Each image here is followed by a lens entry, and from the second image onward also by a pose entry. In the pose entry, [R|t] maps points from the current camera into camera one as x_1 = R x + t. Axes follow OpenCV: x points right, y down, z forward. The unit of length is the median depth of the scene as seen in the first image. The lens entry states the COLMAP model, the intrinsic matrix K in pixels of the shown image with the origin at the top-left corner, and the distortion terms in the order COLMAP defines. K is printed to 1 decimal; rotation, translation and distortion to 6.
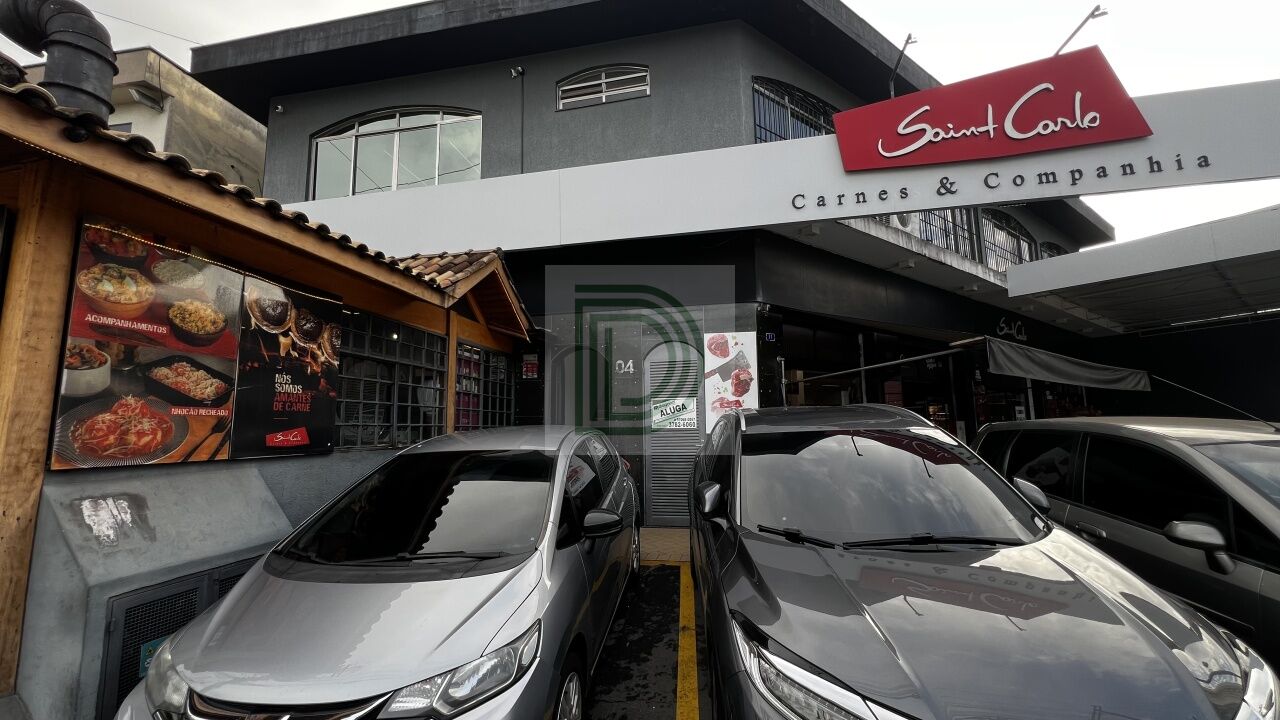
lens RADIAL K [[510.2, 0, 639.7], [0, 510.2, 362.9], [0, 0, 1]] dist [0.000084, 0.000143]
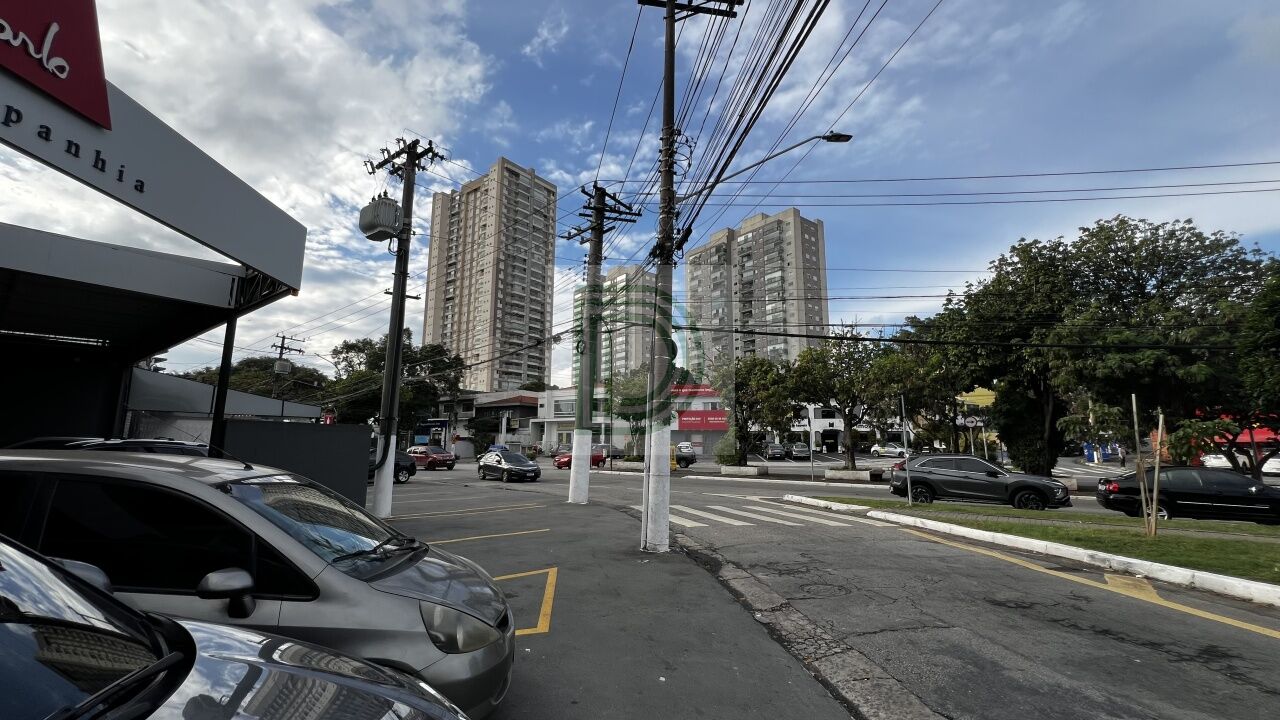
lens RADIAL K [[511.7, 0, 639.9], [0, 511.7, 362.8], [0, 0, 1]] dist [-0.000204, 0.000057]
pose [[-0.280321, 0.166156, 0.945416, -0.036333], [-0.123283, 0.970516, -0.207121, 0.019520], [-0.951957, -0.174614, -0.251572, 0.256539]]
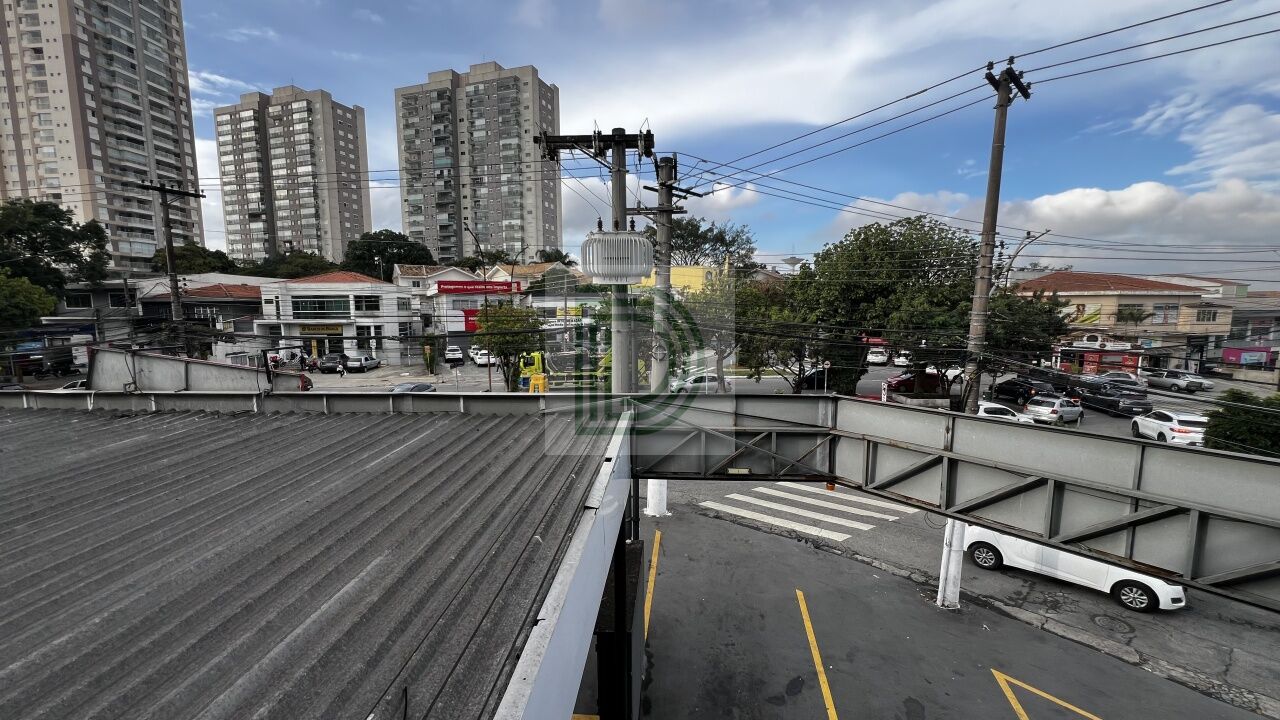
lens RADIAL K [[511.0, 0, 640.1], [0, 511.0, 363.5], [0, 0, 1]] dist [-0.000361, 0.000200]
pose [[-0.764283, -0.052744, 0.642720, 1.136930], [-0.065094, 0.997869, 0.004484, -0.562982], [-0.641587, -0.038410, -0.766088, 1.895117]]
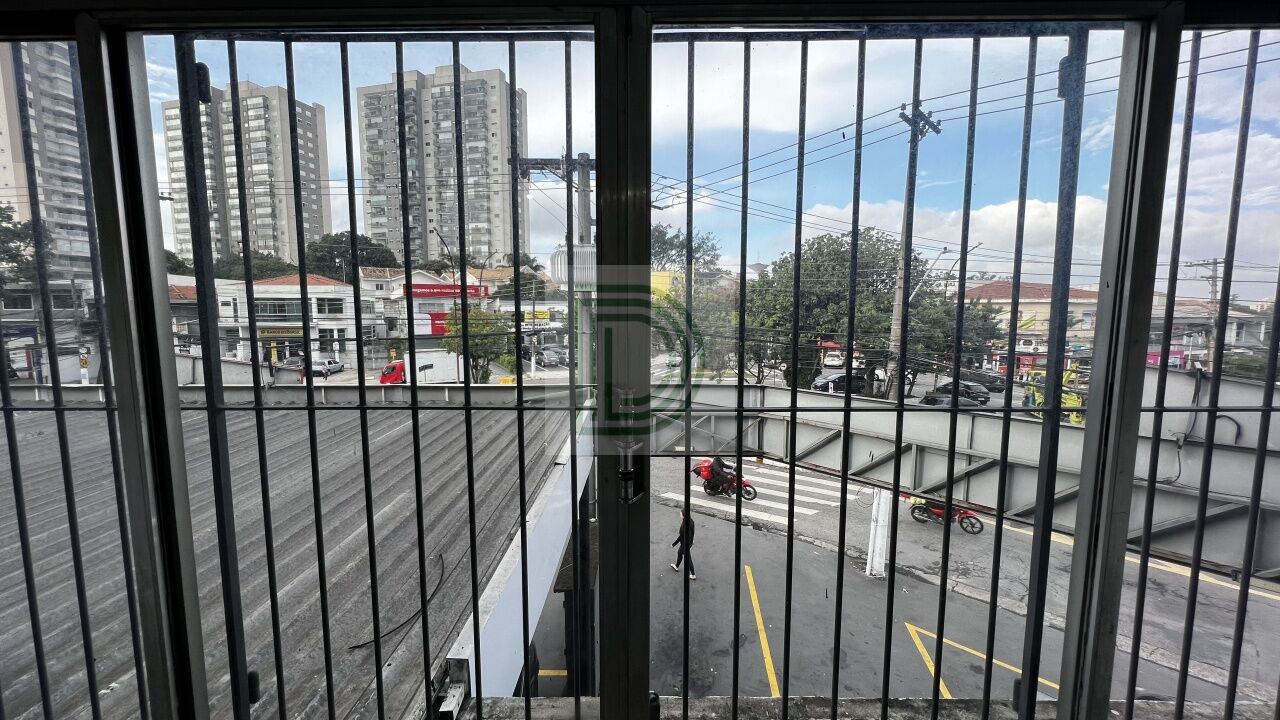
lens RADIAL K [[511.7, 0, 639.9], [0, 511.7, 362.8], [0, 0, 1]] dist [-0.000204, 0.000057]
pose [[-0.802478, -0.045566, 0.594939, 0.992035], [-0.063773, 0.997918, -0.009591, -0.541749], [-0.593264, -0.045637, -0.803713, 2.038416]]
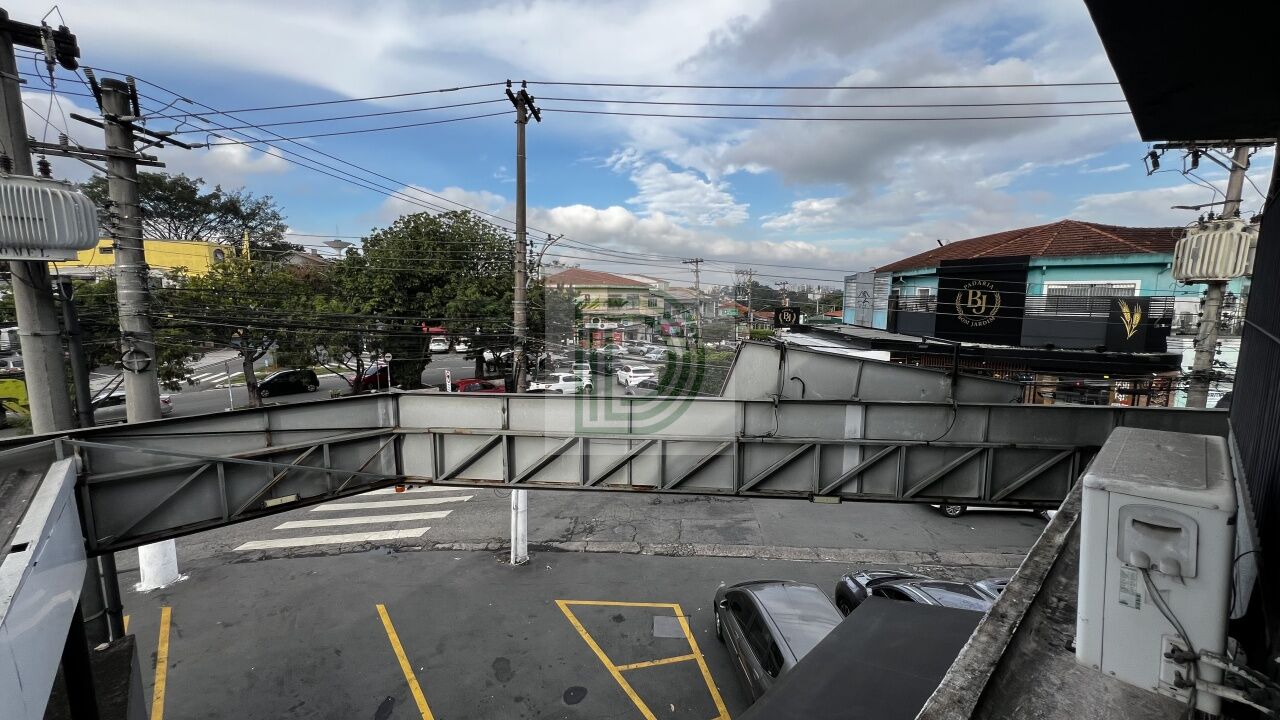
lens RADIAL K [[511.0, 0, 640.1], [0, 511.0, 363.5], [0, 0, 1]] dist [-0.000361, 0.000200]
pose [[-0.993844, 0.029554, -0.106774, 1.136531], [0.028660, 0.999540, 0.009899, -0.569664], [0.107017, 0.006778, -0.994234, 1.859508]]
